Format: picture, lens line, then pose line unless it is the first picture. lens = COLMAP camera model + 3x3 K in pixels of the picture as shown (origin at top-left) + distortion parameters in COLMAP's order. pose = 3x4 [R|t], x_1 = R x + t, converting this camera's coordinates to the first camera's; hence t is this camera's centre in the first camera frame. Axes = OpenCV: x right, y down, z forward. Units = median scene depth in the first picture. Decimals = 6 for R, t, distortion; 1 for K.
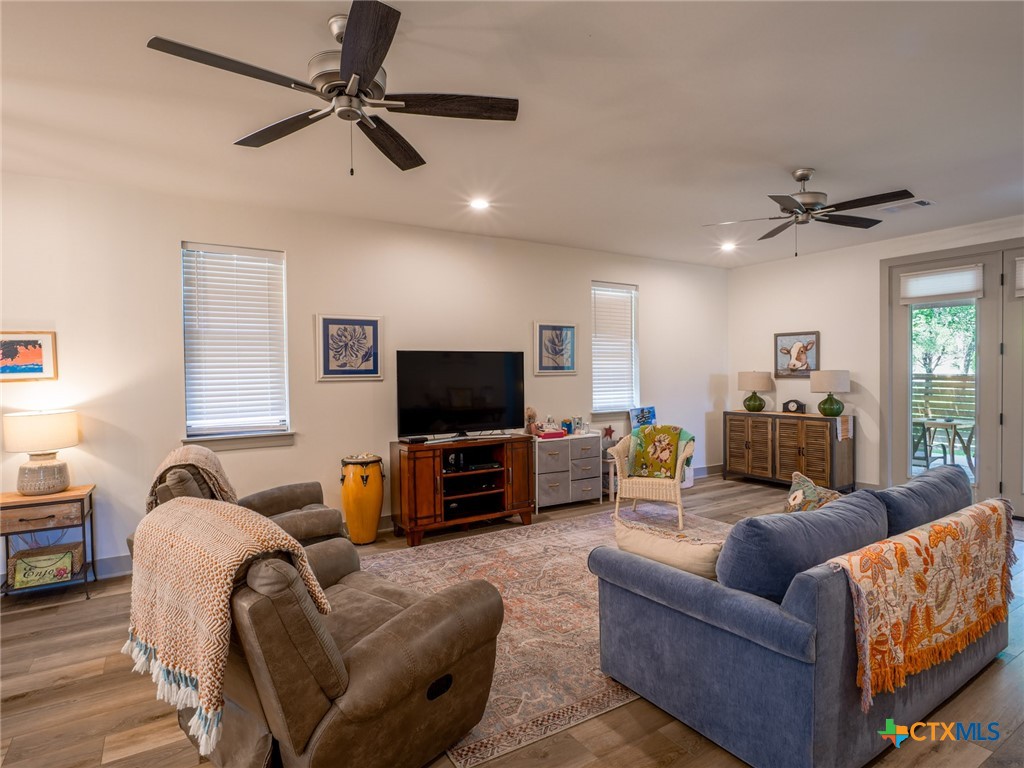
lens RADIAL K [[561.2, 0, 510.3], [0, 561.2, 381.6], [0, 0, 1]] dist [-0.012260, 0.002858]
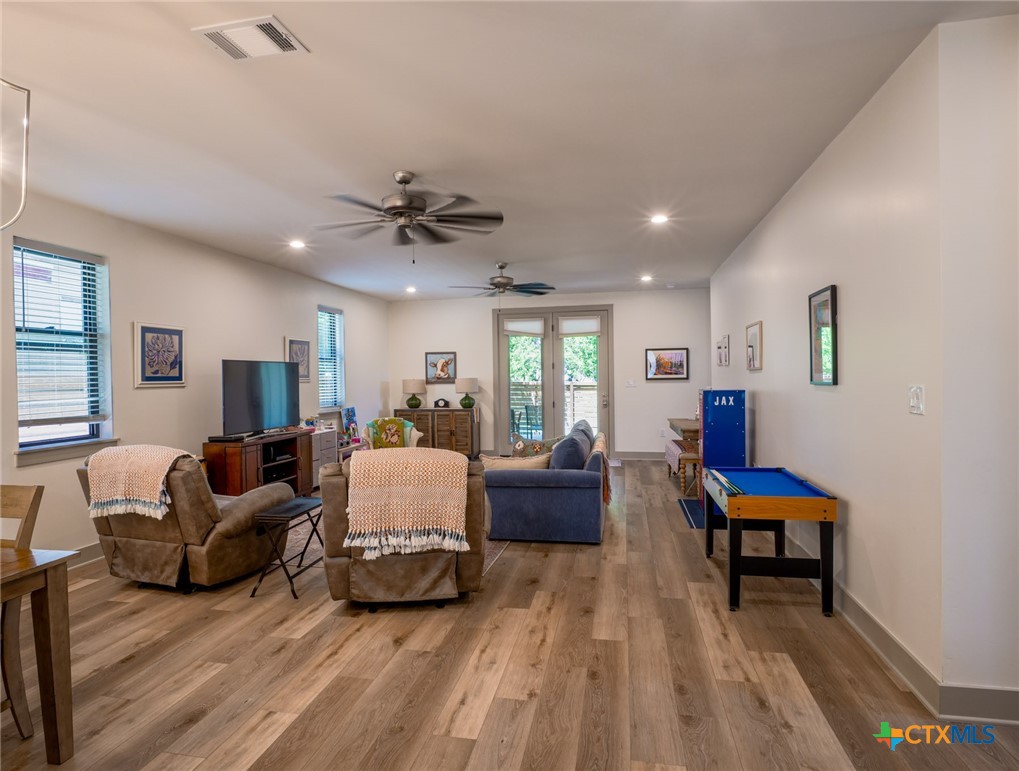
lens RADIAL K [[569.0, 0, 507.8], [0, 569.0, 384.5], [0, 0, 1]] dist [-0.016517, 0.000636]
pose [[0.691555, -0.007804, 0.722282, -0.615298], [0.018311, 0.999810, -0.006730, 0.012800], [-0.722092, 0.017879, 0.691566, -0.197339]]
